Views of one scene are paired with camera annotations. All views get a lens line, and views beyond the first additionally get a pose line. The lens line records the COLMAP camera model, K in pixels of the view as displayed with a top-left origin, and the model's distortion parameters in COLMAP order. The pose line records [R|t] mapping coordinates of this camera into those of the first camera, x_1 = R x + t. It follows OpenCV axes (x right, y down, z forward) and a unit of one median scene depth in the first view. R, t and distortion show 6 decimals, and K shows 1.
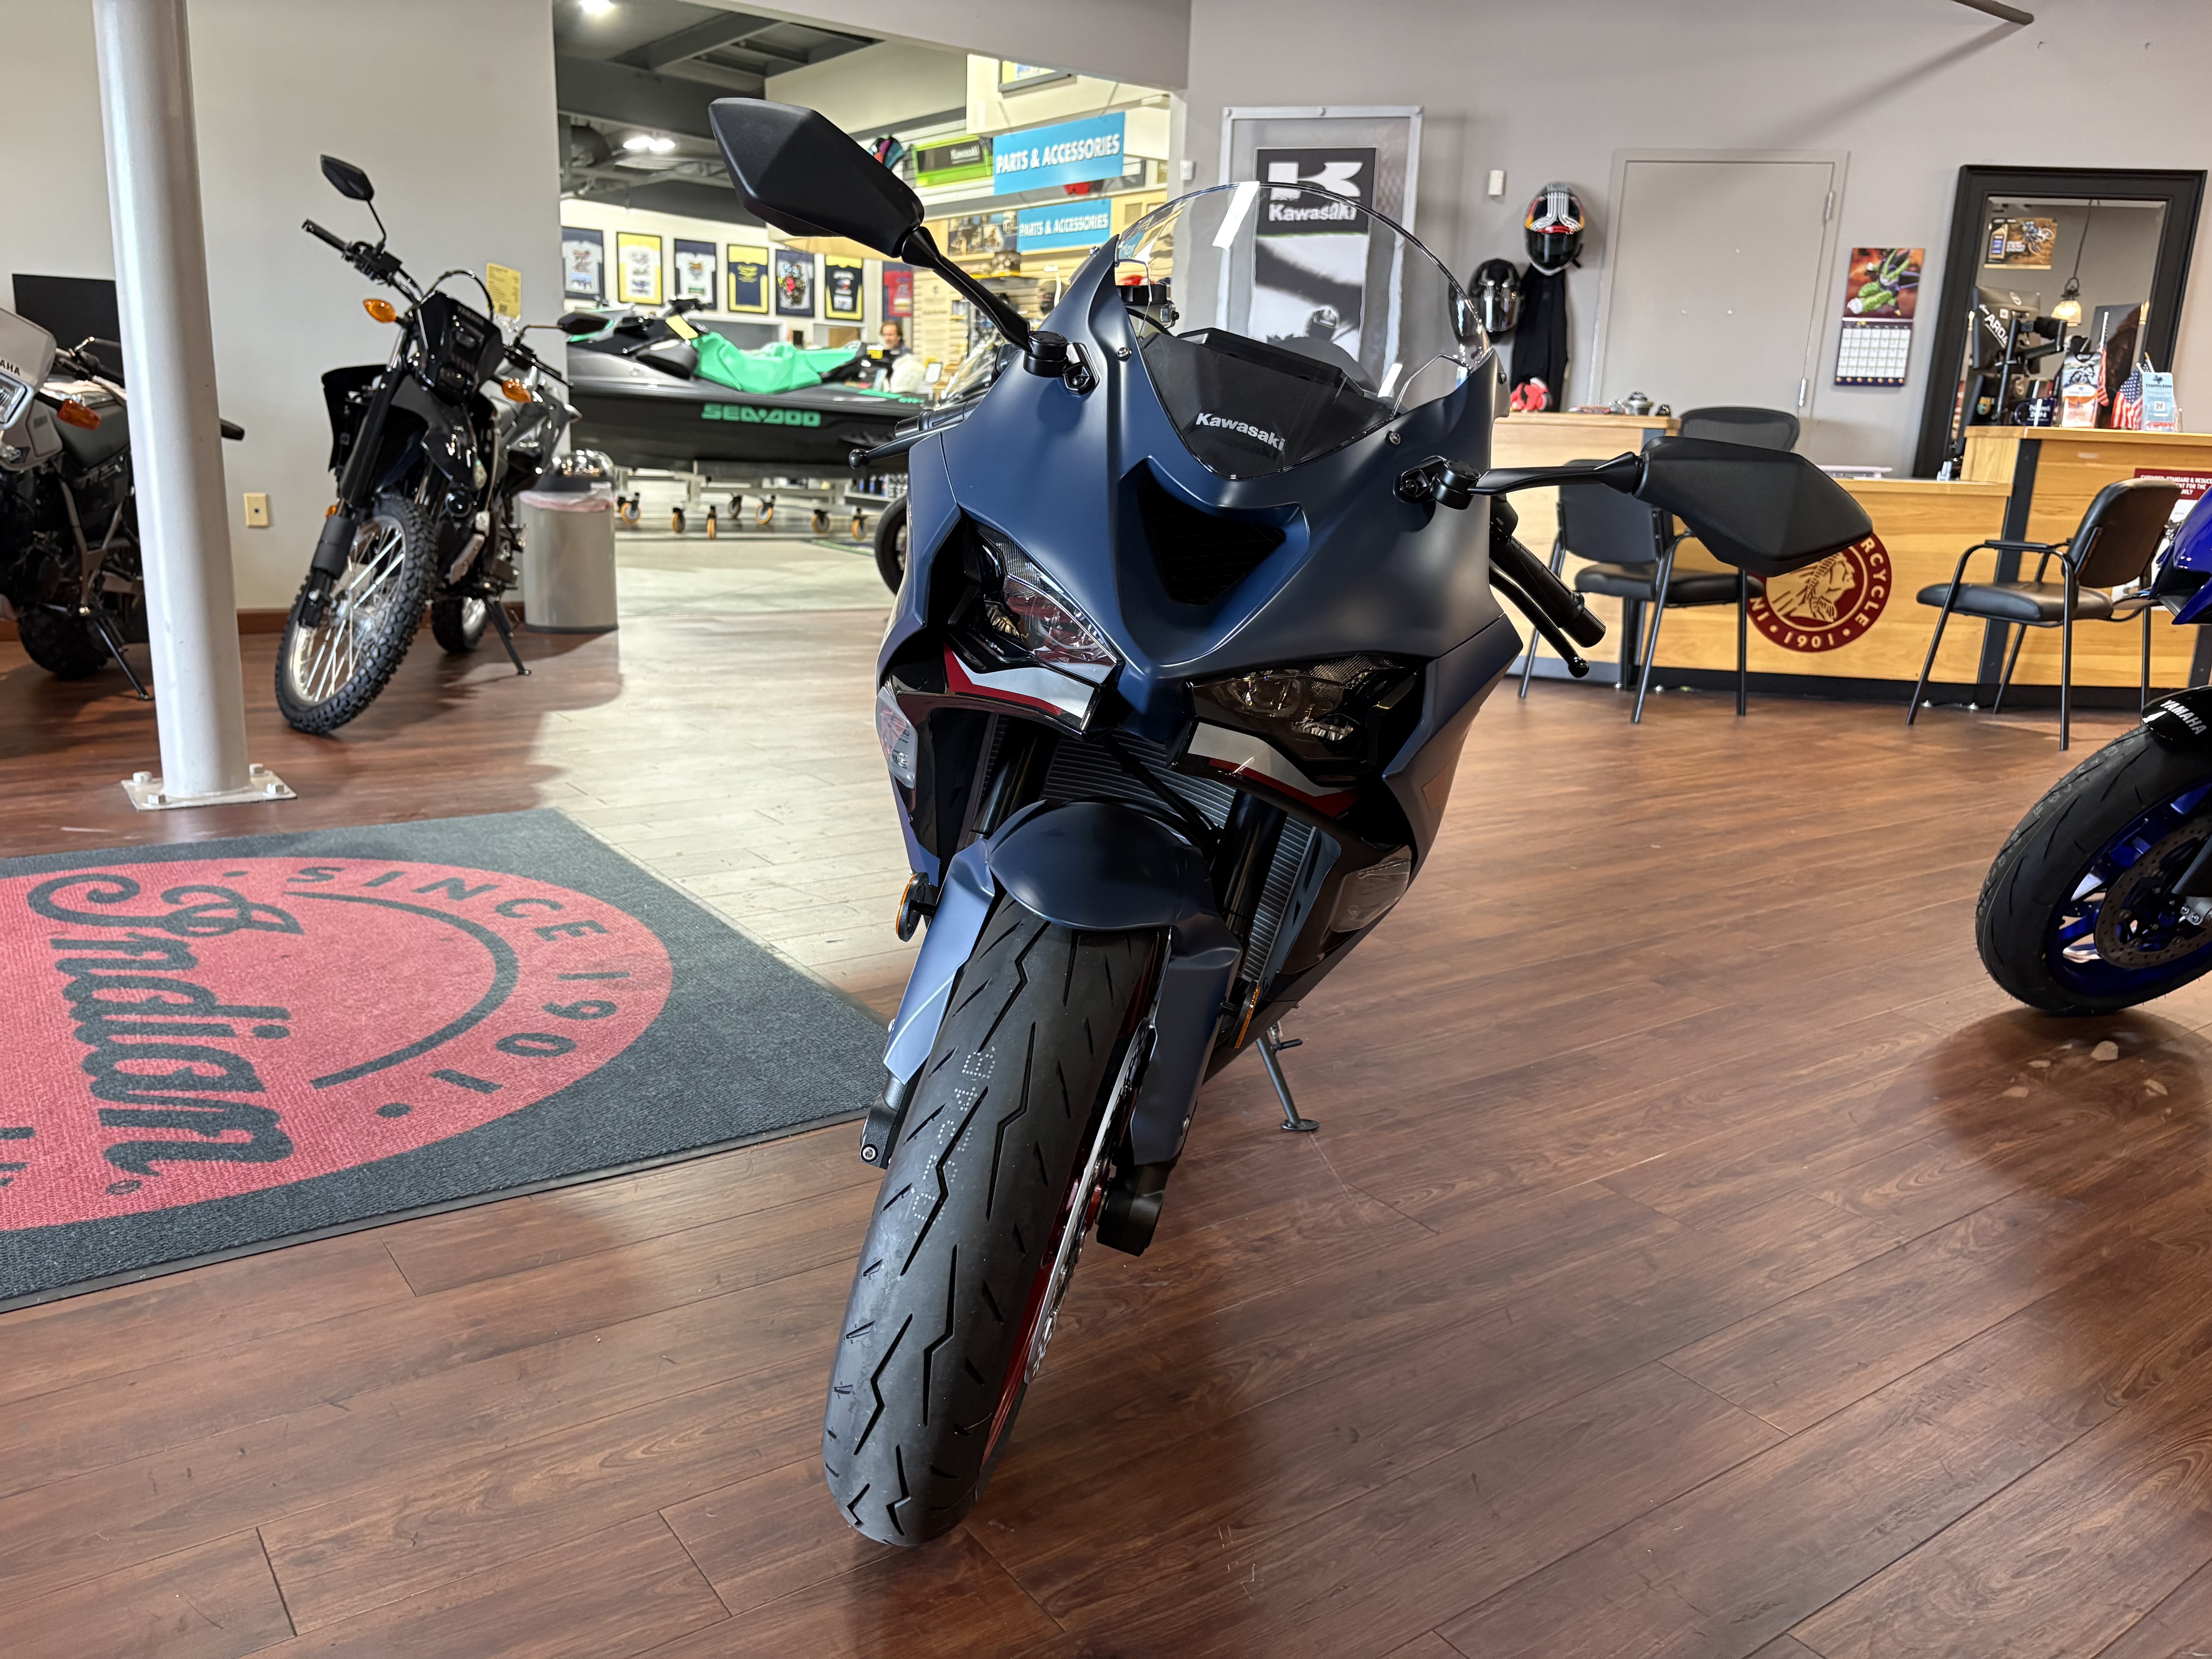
lens RADIAL K [[1697.2, 0, 1114.6], [0, 1697.2, 868.1], [0, 0, 1]] dist [0.040167, -0.041822]
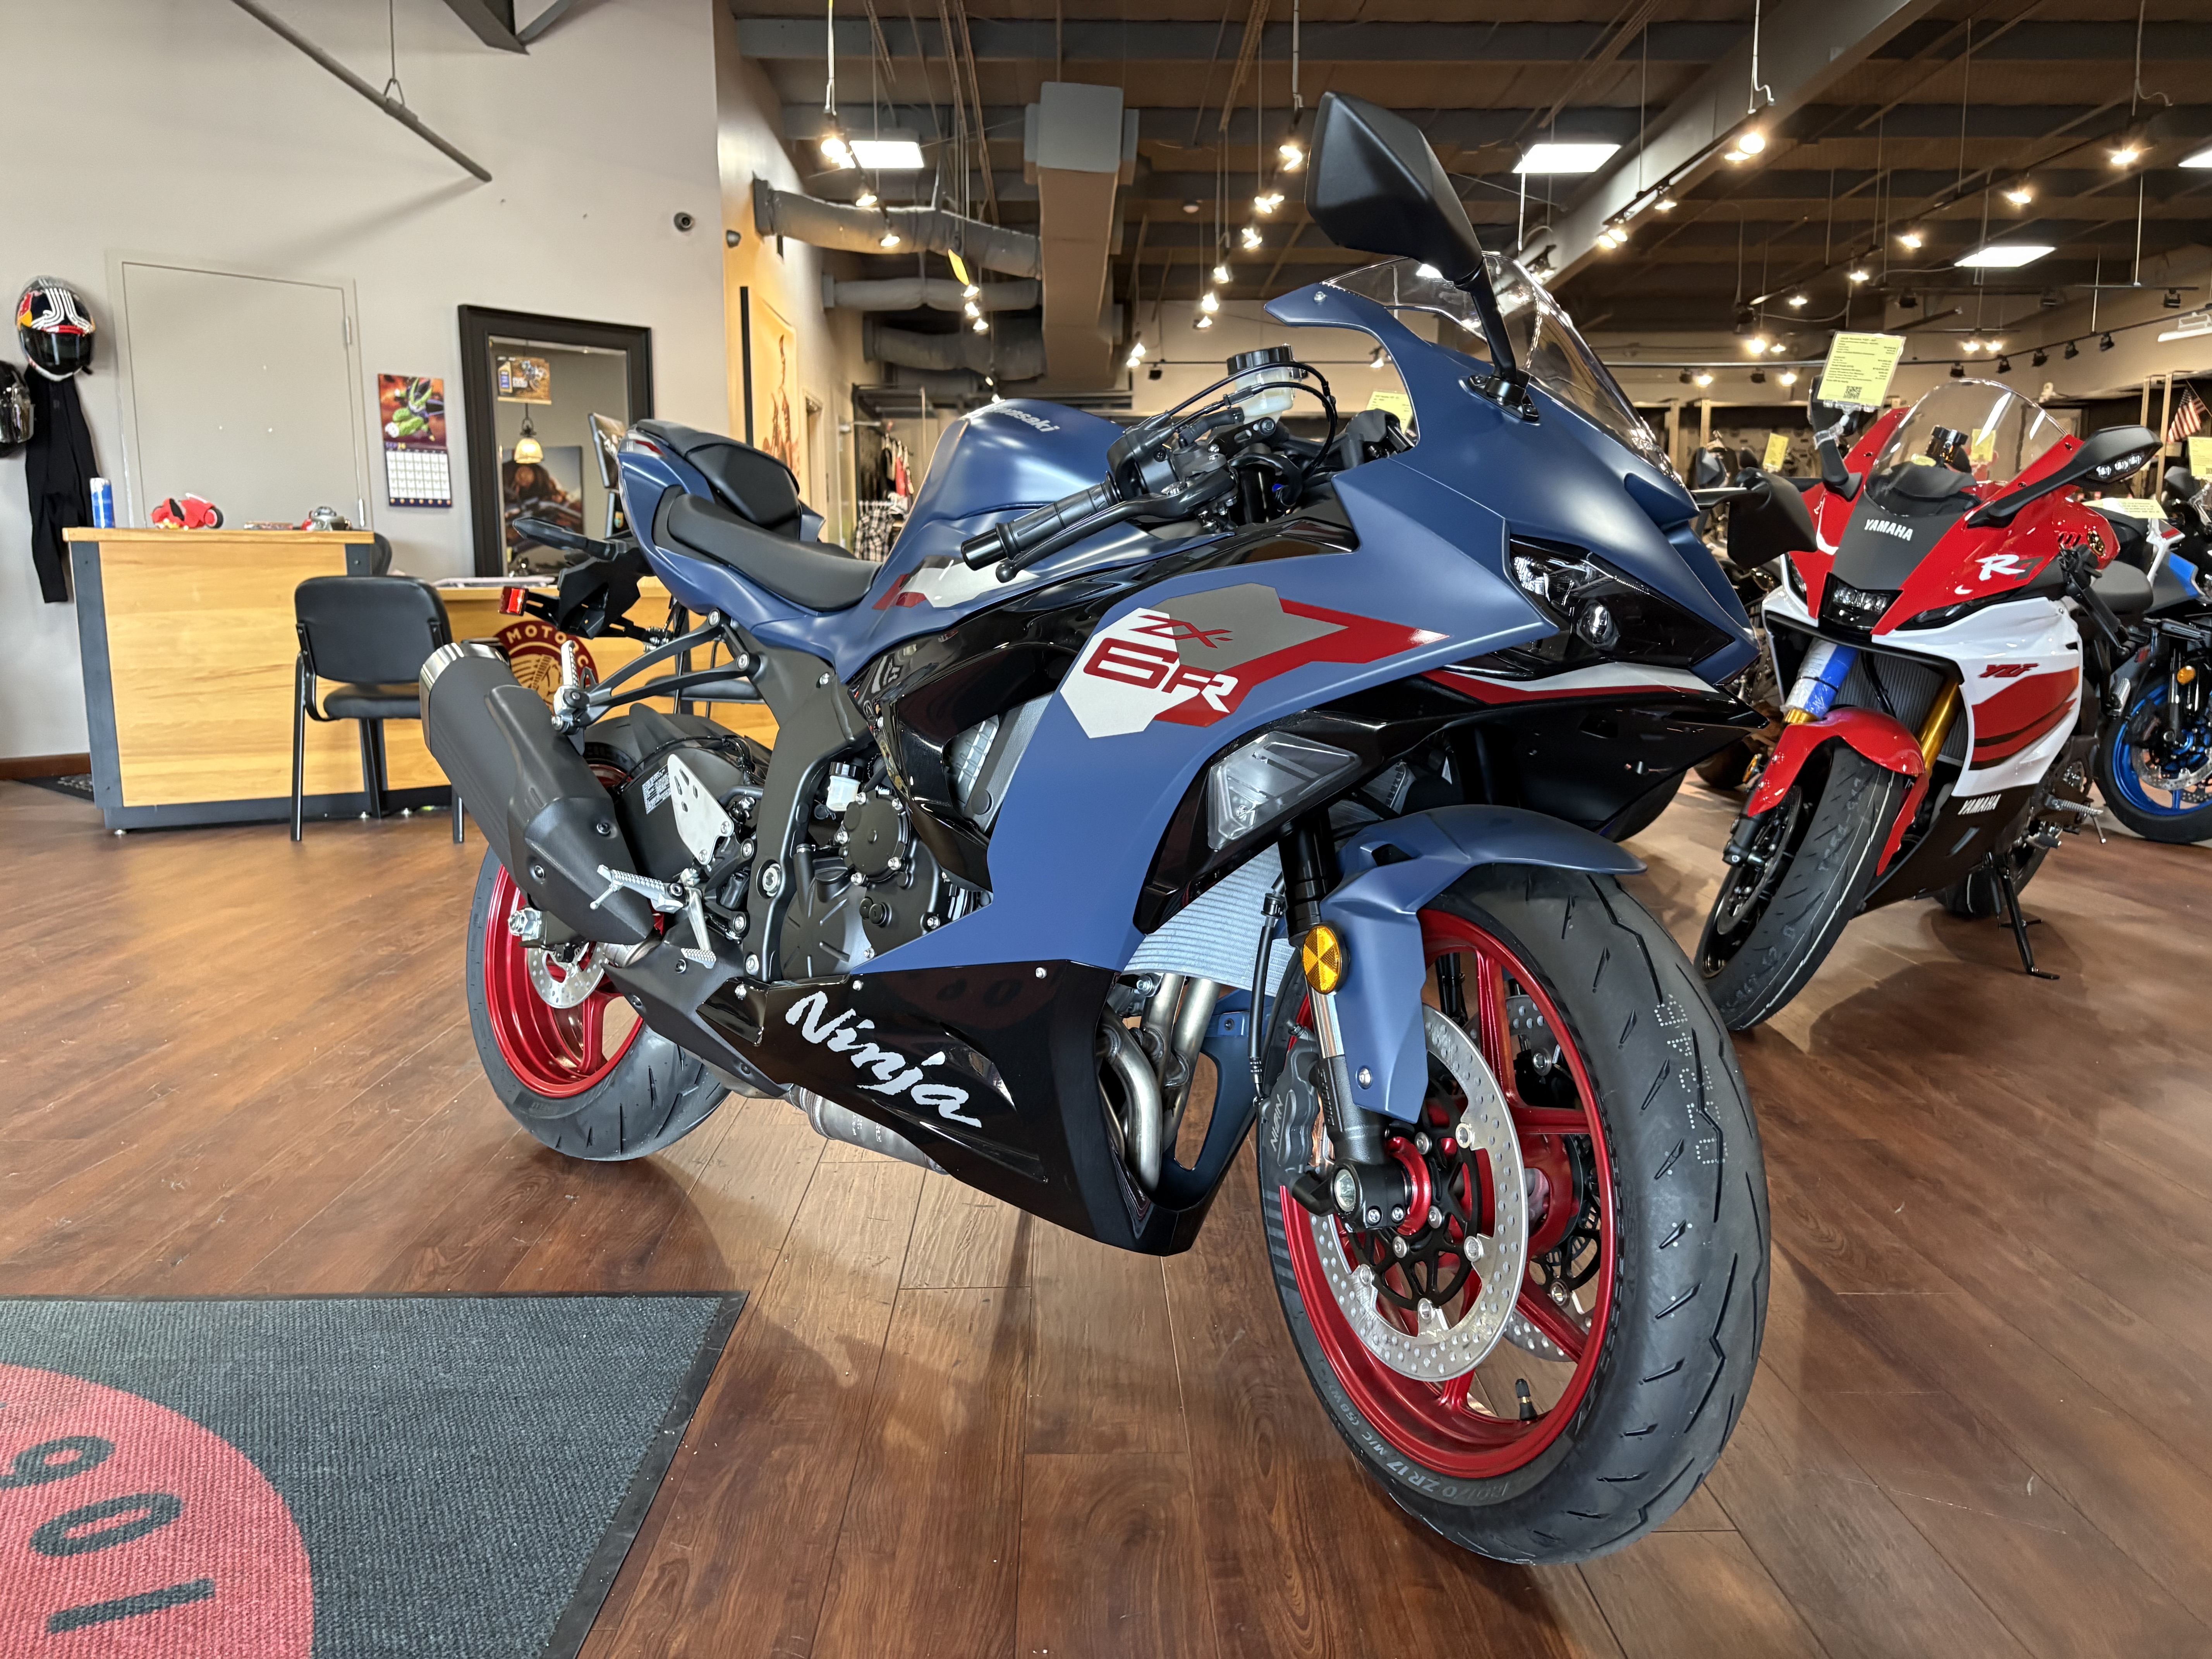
lens RADIAL K [[1697.2, 0, 1124.2], [0, 1697.2, 833.9], [0, 0, 1]] dist [0.040167, -0.041822]
pose [[0.583181, -0.153392, 0.797729, -0.160132], [0.228202, 0.973401, 0.020344, -0.017013], [-0.779631, 0.170179, 0.602673, 0.092060]]
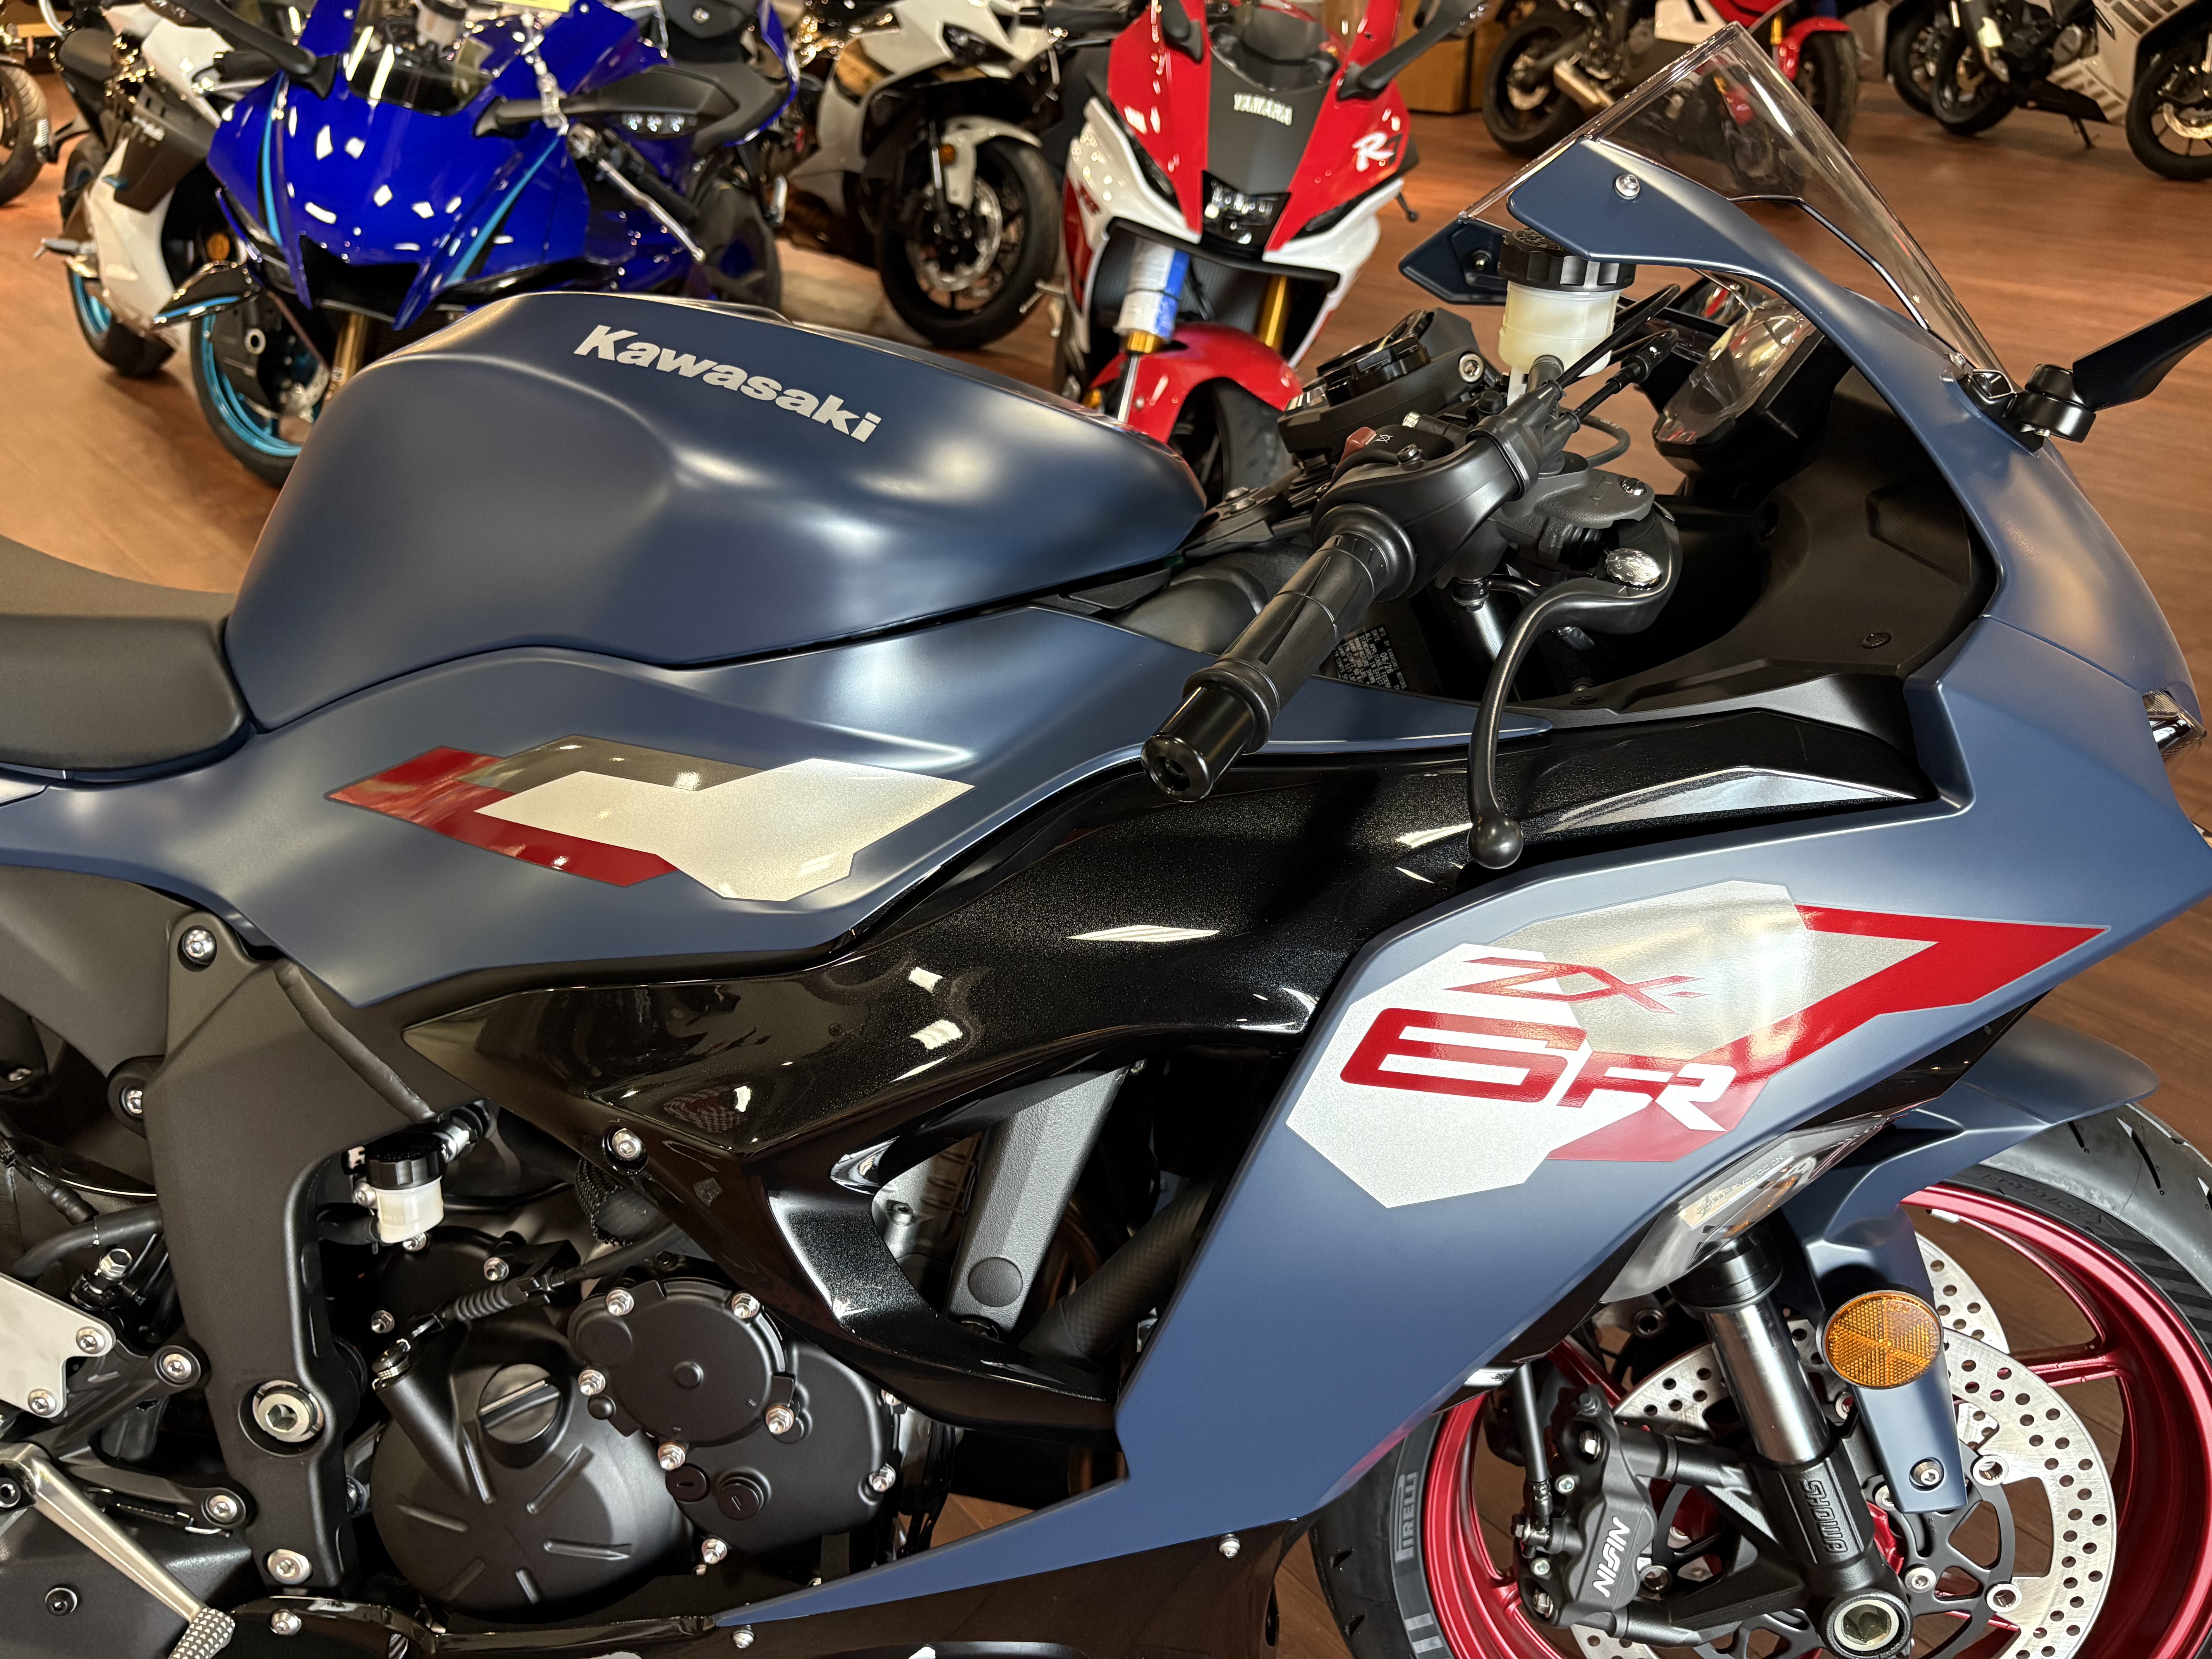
lens RADIAL K [[1697.2, 0, 1091.5], [0, 1697.2, 830.7], [0, 0, 1]] dist [0.040167, -0.041822]
pose [[-0.063278, -0.514563, 0.855115, -0.084033], [0.267015, 0.816866, 0.511306, -0.085303], [-0.961613, 0.260683, 0.085706, 0.198834]]
